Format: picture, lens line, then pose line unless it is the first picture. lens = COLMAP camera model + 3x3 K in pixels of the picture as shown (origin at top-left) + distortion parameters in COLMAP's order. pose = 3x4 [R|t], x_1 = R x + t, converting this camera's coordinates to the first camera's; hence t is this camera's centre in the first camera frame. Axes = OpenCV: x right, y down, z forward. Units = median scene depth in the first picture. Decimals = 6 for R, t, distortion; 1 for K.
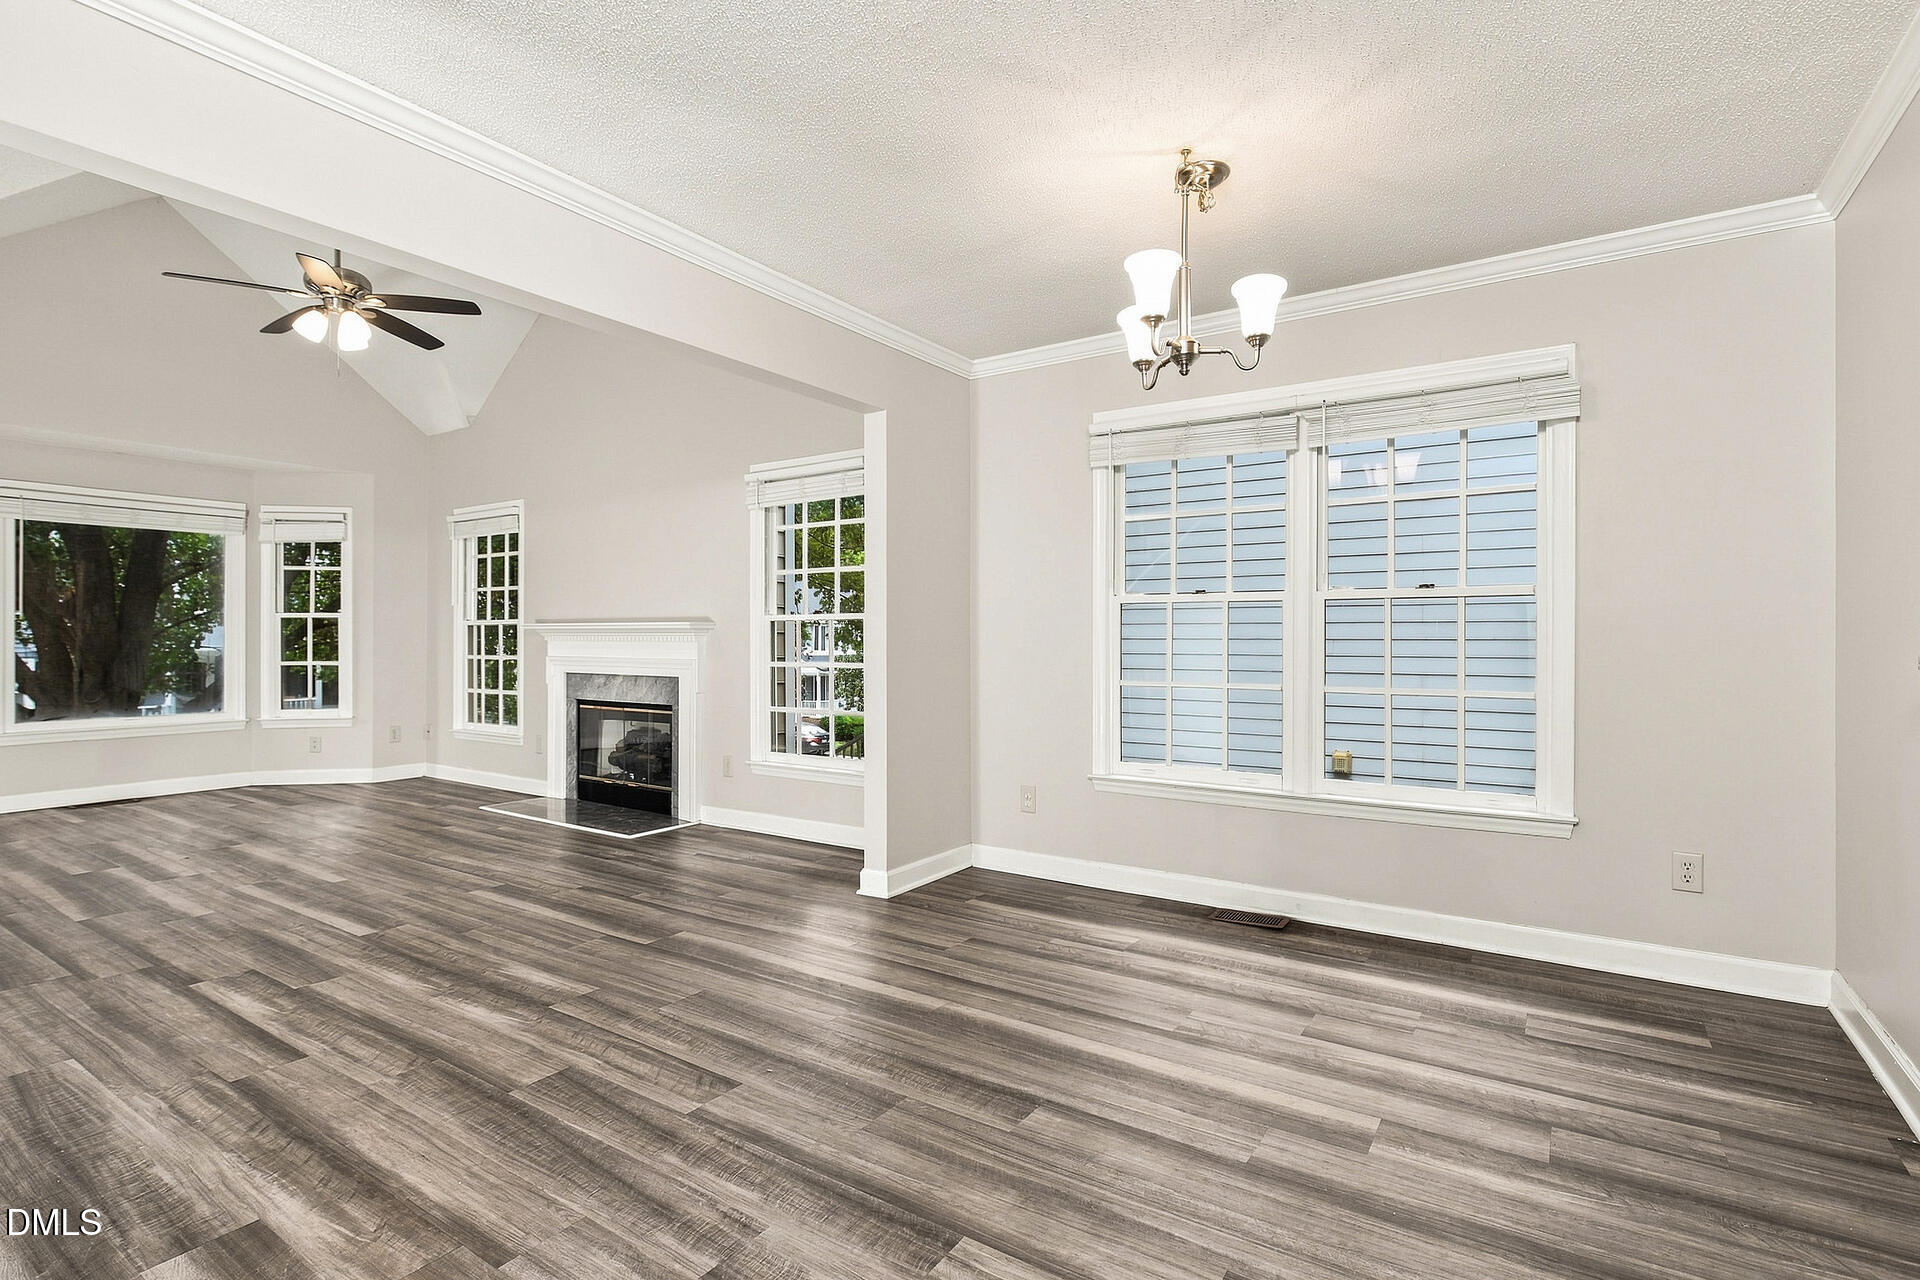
lens RADIAL K [[917.8, 0, 967.8], [0, 917.8, 641.3], [0, 0, 1]] dist [-0.002035, 0.000195]
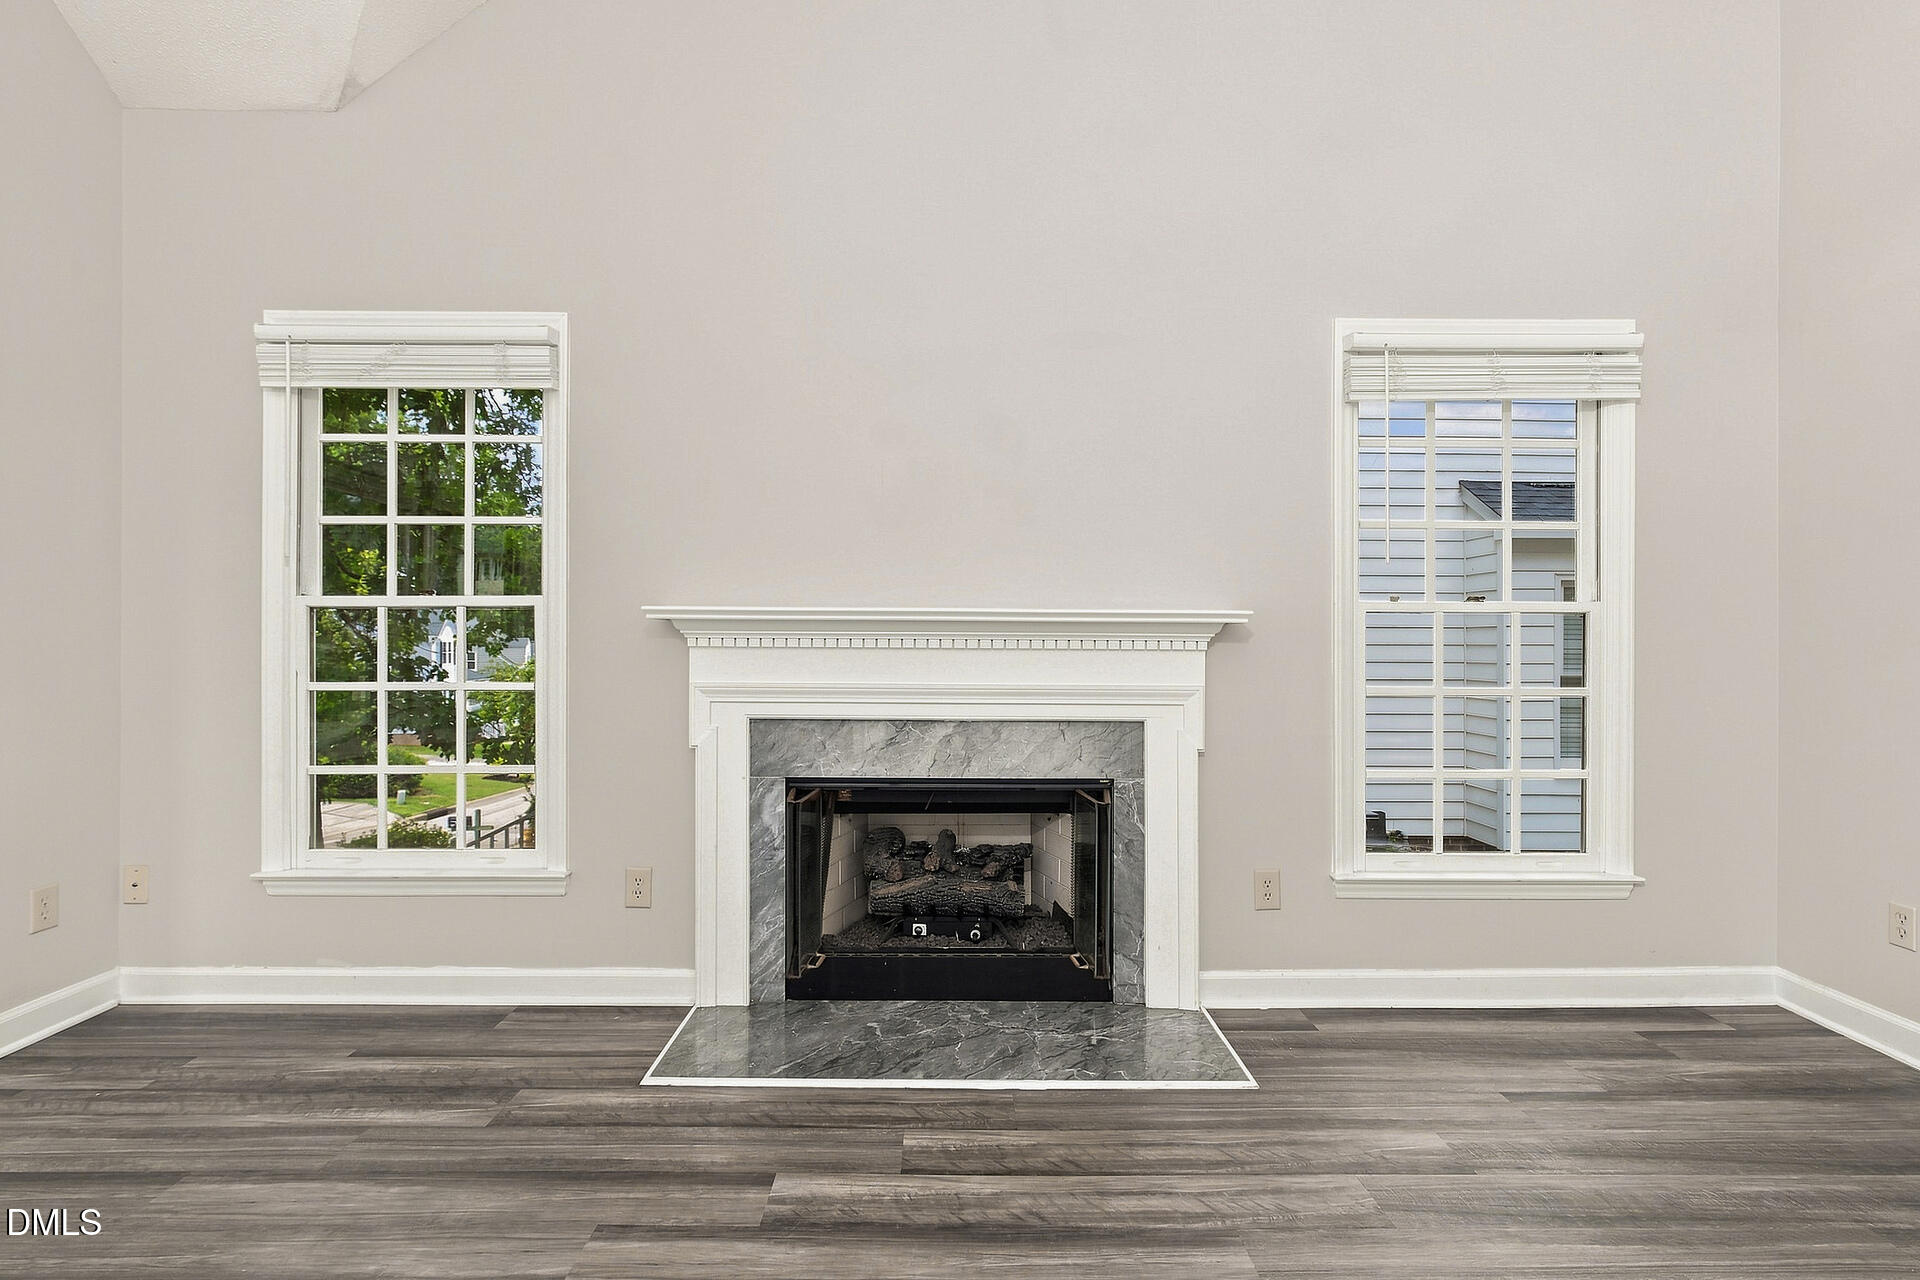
lens RADIAL K [[926.6, 0, 960.7], [0, 926.6, 634.2], [0, 0, 1]] dist [-0.000482, 0.000140]
pose [[0.827903, 0.008830, 0.560802, -1.060590], [-0.003231, 0.999935, -0.010975, -0.003135], [-0.560863, 0.007274, 0.827877, 1.002640]]
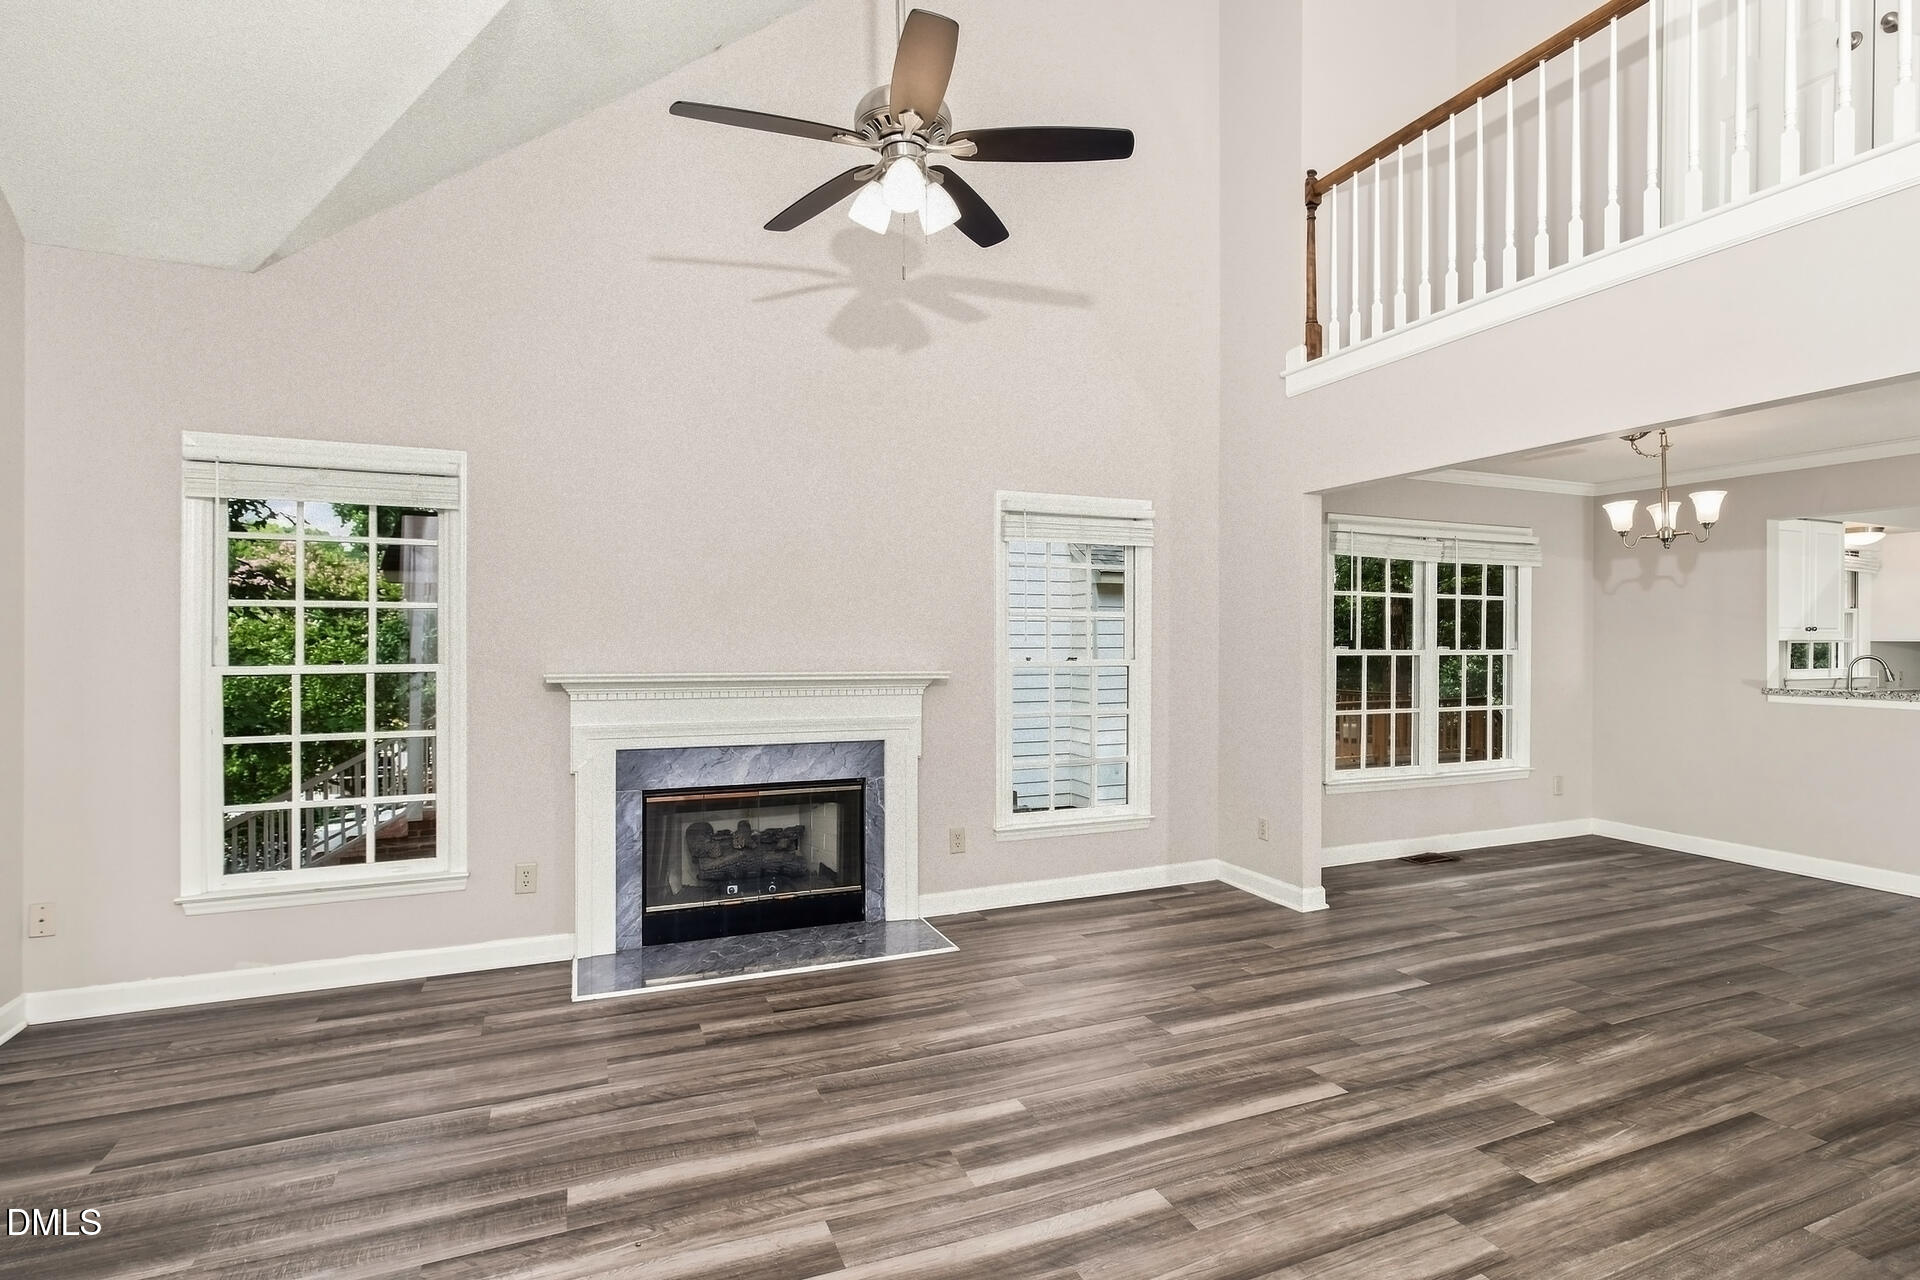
lens RADIAL K [[914.2, 0, 976.3], [0, 914.2, 642.6], [0, 0, 1]] dist [0.000622, -0.000084]
pose [[0.550617, 0.001704, 0.834756, -1.439004], [0.001142, 0.999995, -0.002795, -0.064178], [-0.834757, 0.002493, 0.550612, 0.794387]]
